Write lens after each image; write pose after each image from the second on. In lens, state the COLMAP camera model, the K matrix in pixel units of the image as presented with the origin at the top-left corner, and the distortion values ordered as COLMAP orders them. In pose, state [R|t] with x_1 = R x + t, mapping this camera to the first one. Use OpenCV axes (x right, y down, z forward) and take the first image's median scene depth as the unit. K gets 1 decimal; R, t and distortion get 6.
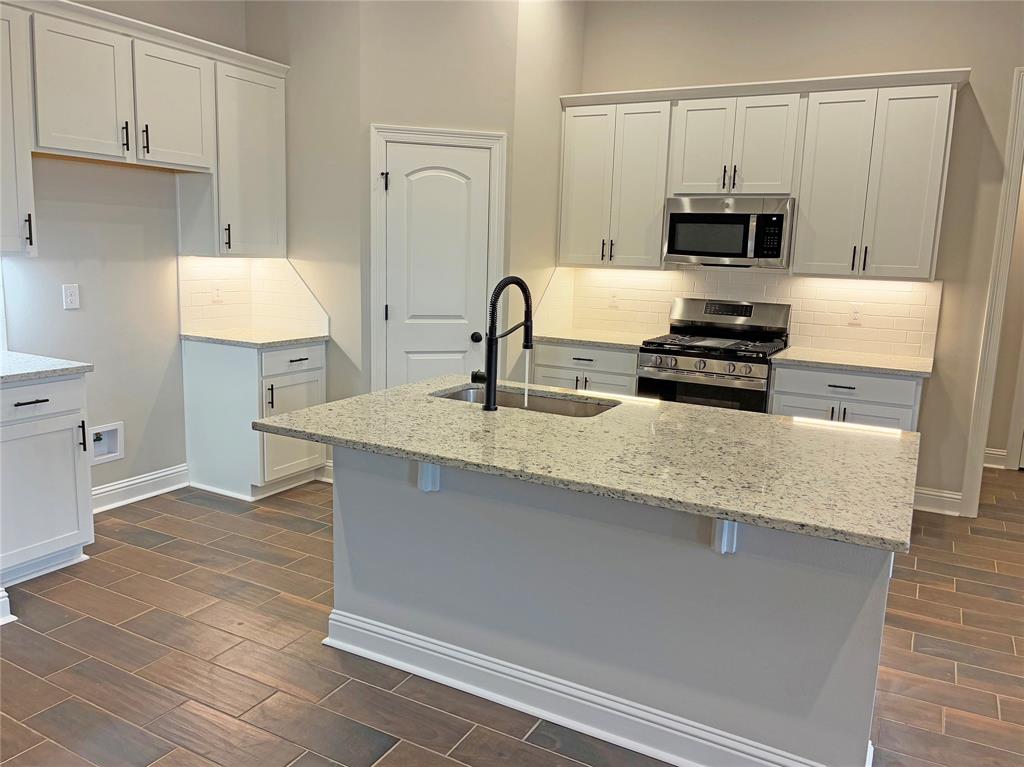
lens RADIAL K [[773.8, 0, 511.9], [0, 773.8, 371.6], [0, 0, 1]] dist [0.051770, -0.070038]
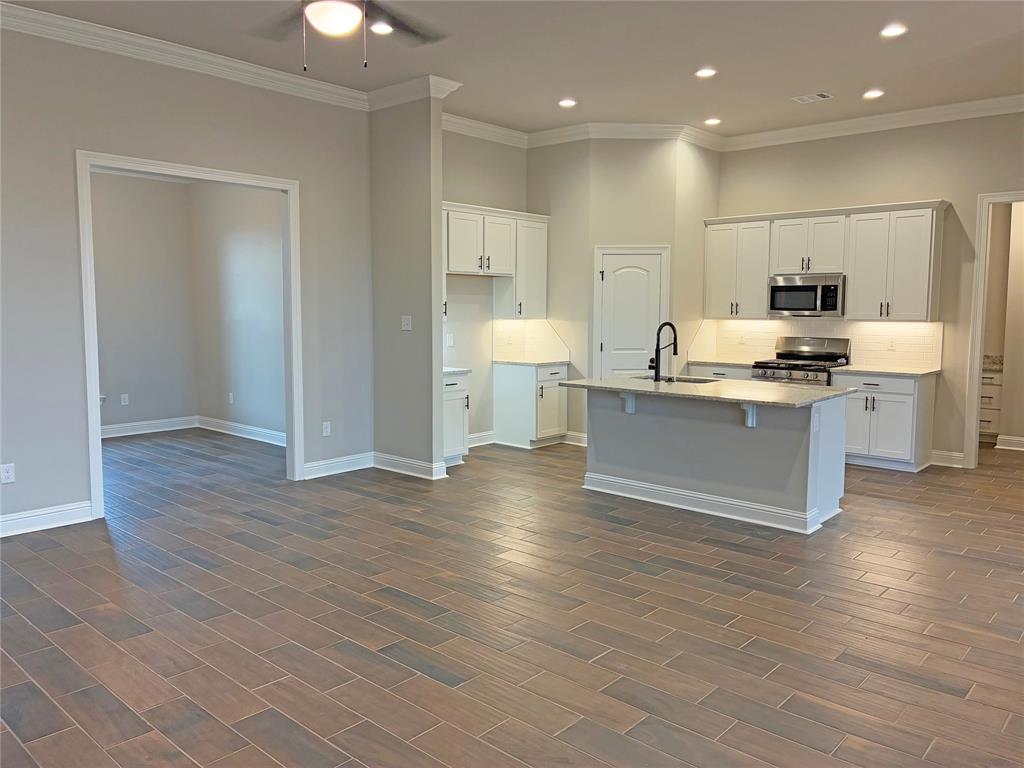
lens RADIAL K [[773.8, 0, 511.9], [0, 773.8, 372.1], [0, 0, 1]] dist [0.051770, -0.070038]
pose [[0.972194, -0.010721, -0.233933, 0.055390], [-0.007761, 0.996928, -0.077944, 0.125505], [0.234050, 0.077592, 0.969123, -0.799556]]
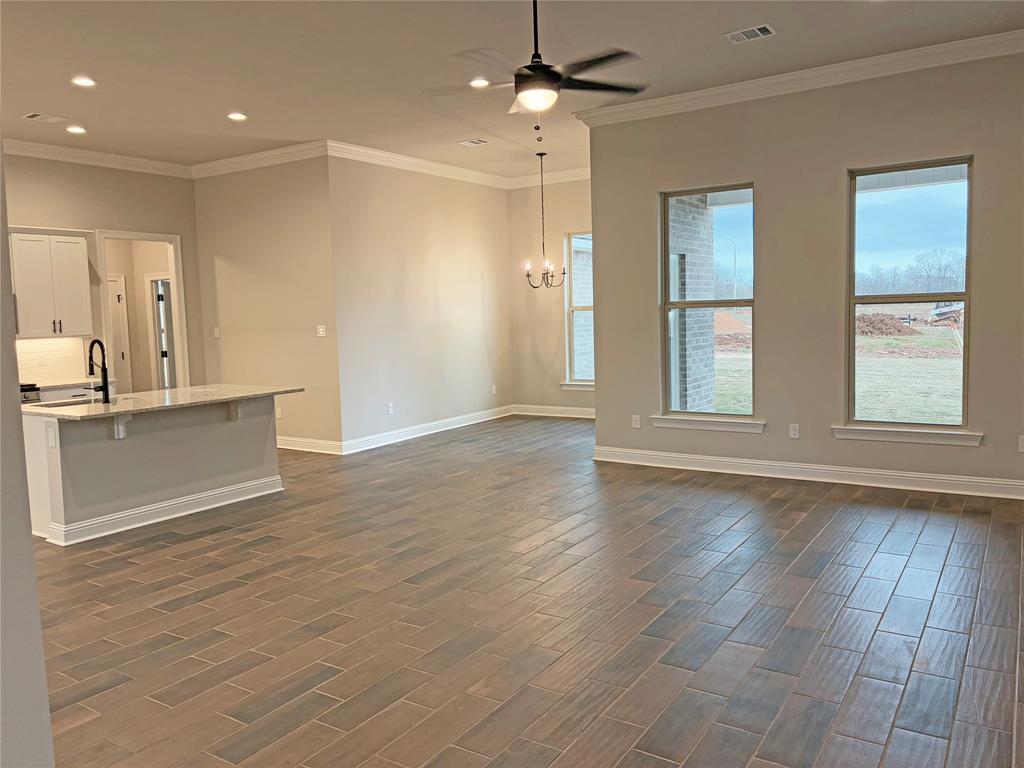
lens RADIAL K [[773.8, 0, 511.9], [0, 773.8, 372.1], [0, 0, 1]] dist [0.051770, -0.070038]
pose [[0.082054, -0.113743, 0.990116, -1.245981], [0.191009, 0.976844, 0.096389, -0.015414], [-0.978153, 0.181212, 0.101880, -0.189529]]
